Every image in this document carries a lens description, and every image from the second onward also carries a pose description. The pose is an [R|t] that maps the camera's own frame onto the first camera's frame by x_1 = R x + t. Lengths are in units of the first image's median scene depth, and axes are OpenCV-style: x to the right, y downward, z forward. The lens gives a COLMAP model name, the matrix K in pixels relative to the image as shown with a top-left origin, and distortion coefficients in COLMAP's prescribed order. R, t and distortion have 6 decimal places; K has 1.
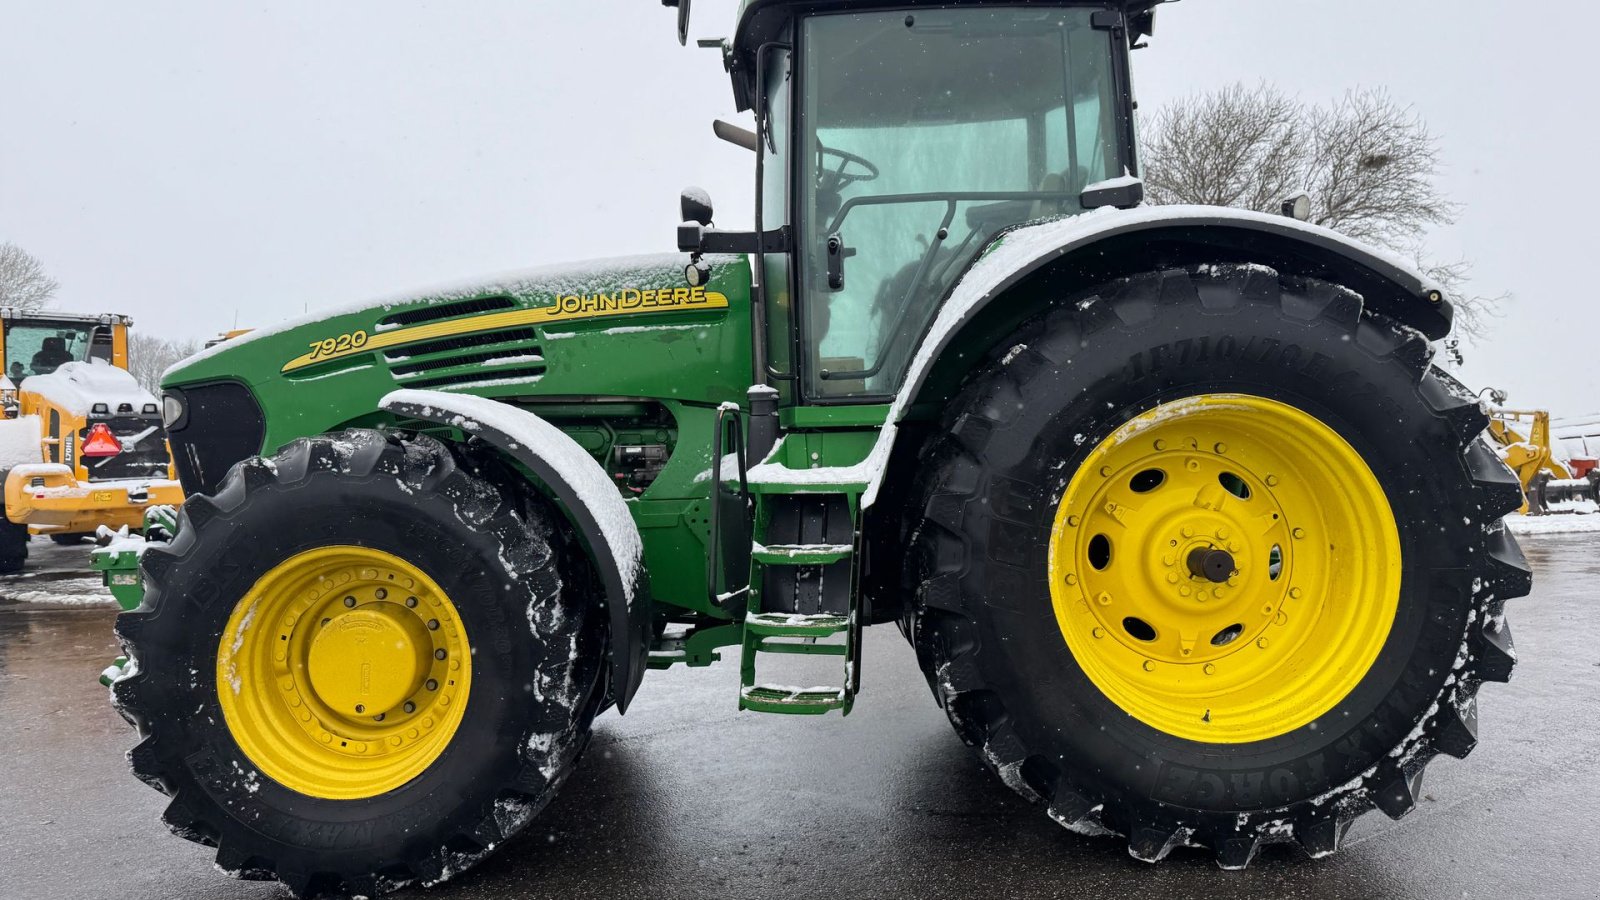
lens RADIAL K [[1107.9, 0, 801.5], [0, 1107.9, 436.6], [0, 0, 1]] dist [0.141958, -0.221970]
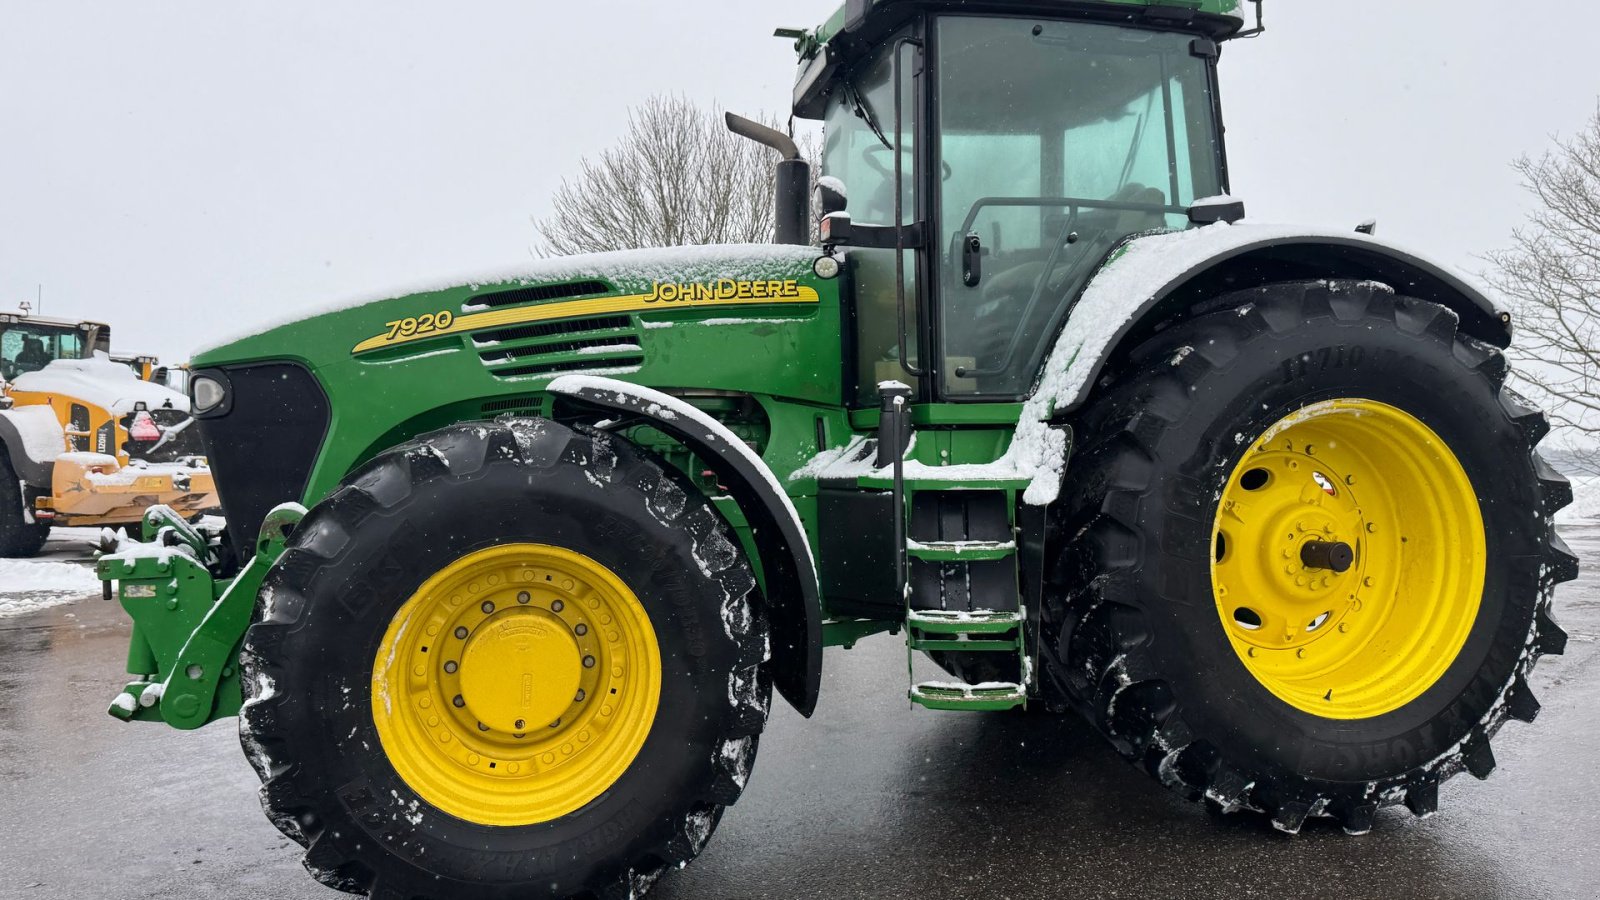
lens RADIAL K [[1099.9, 0, 800.9], [0, 1099.9, 437.2], [0, 0, 1]] dist [0.131859, -0.175987]
pose [[0.970139, 0.014246, 0.242131, -0.401943], [-0.011903, 0.999867, -0.011138, 0.017798], [-0.242257, 0.007924, 0.970180, 0.073215]]
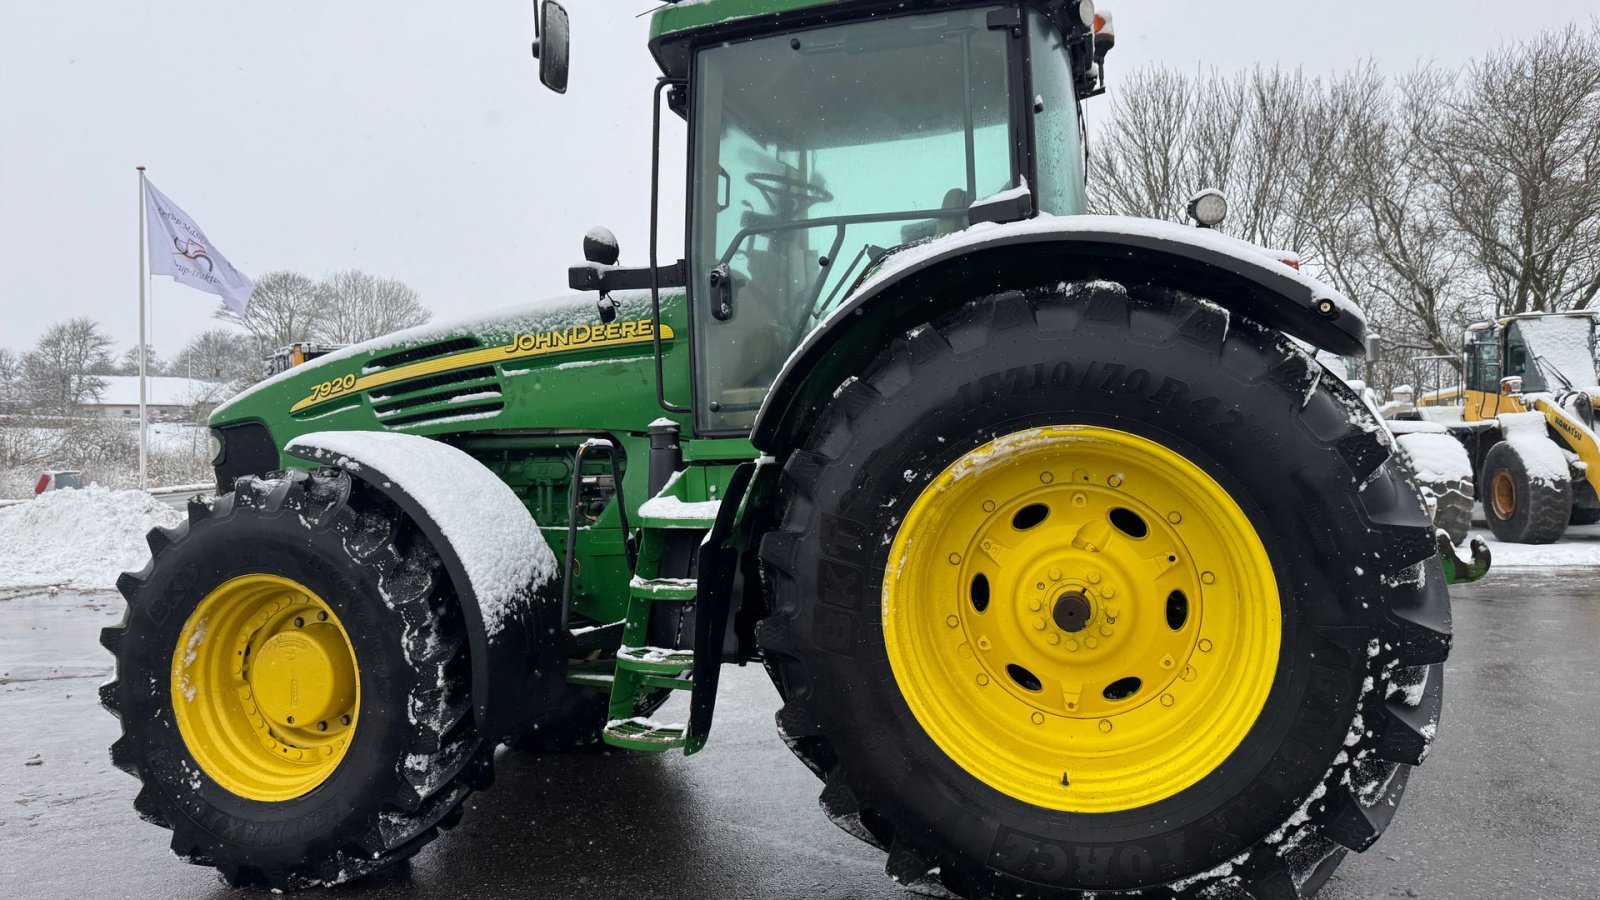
lens RADIAL K [[1107.9, 0, 801.5], [0, 1107.9, 436.6], [0, 0, 1]] dist [0.141958, -0.221970]
pose [[0.961539, -0.013570, -0.274333, 0.411516], [0.013218, 0.999908, -0.003133, -0.028369], [0.274351, -0.000614, 0.961630, 0.070795]]
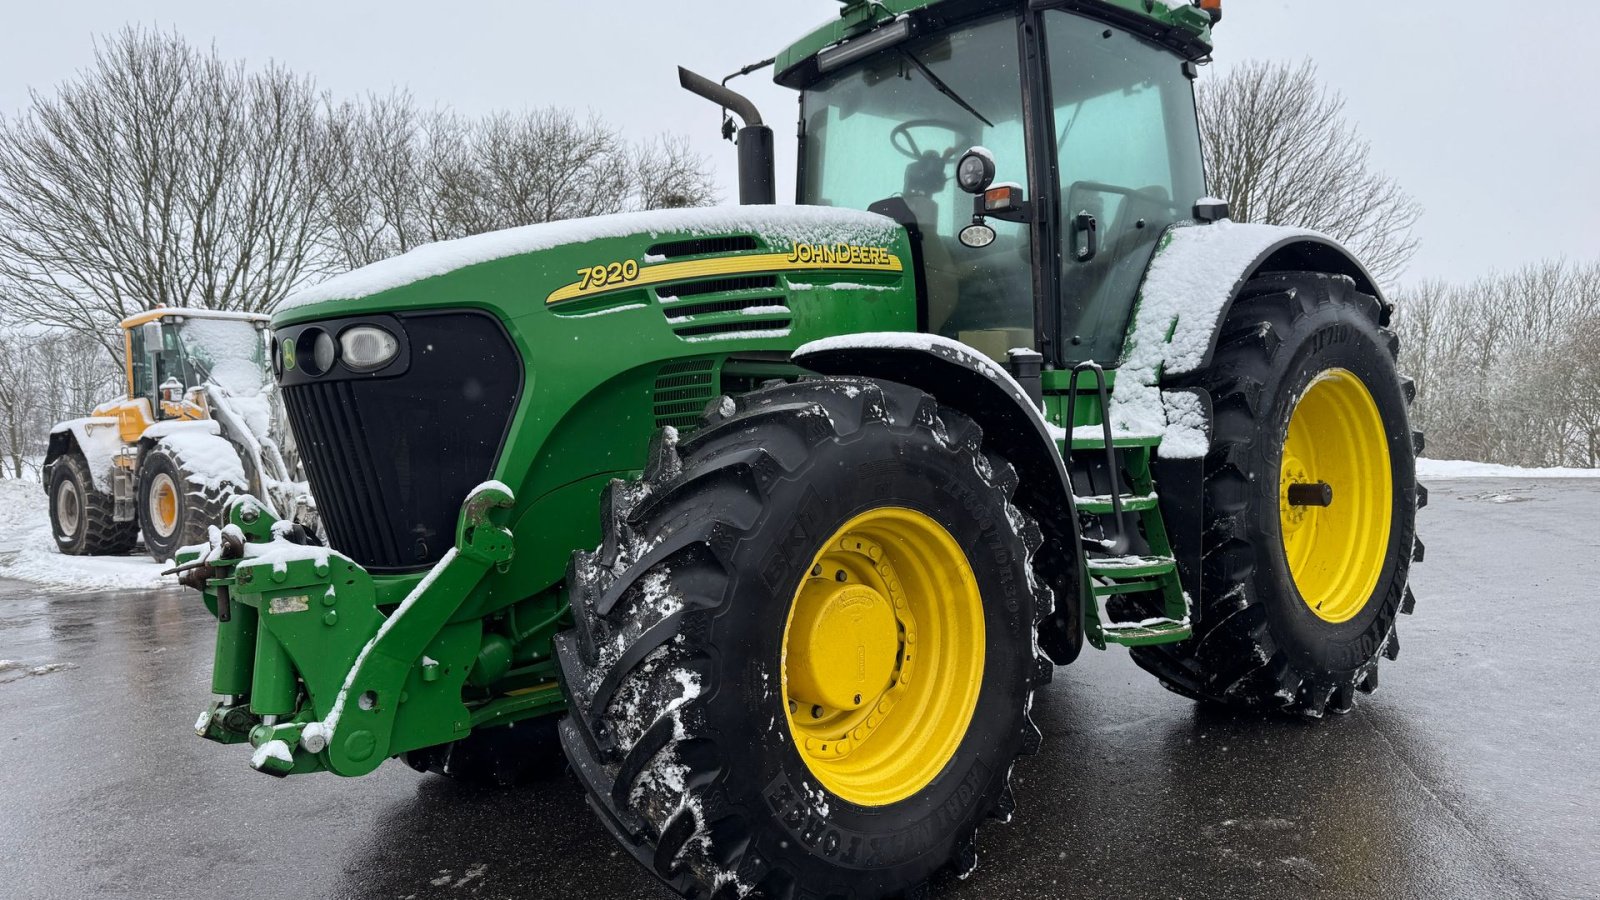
lens RADIAL K [[1095.2, 0, 801.8], [0, 1095.2, 443.3], [0, 0, 1]] dist [0.137525, -0.199705]
pose [[0.750213, -0.008210, 0.661145, -1.000928], [0.010501, 0.999945, 0.000501, 0.045773], [-0.661113, 0.006566, 0.750258, 0.406456]]
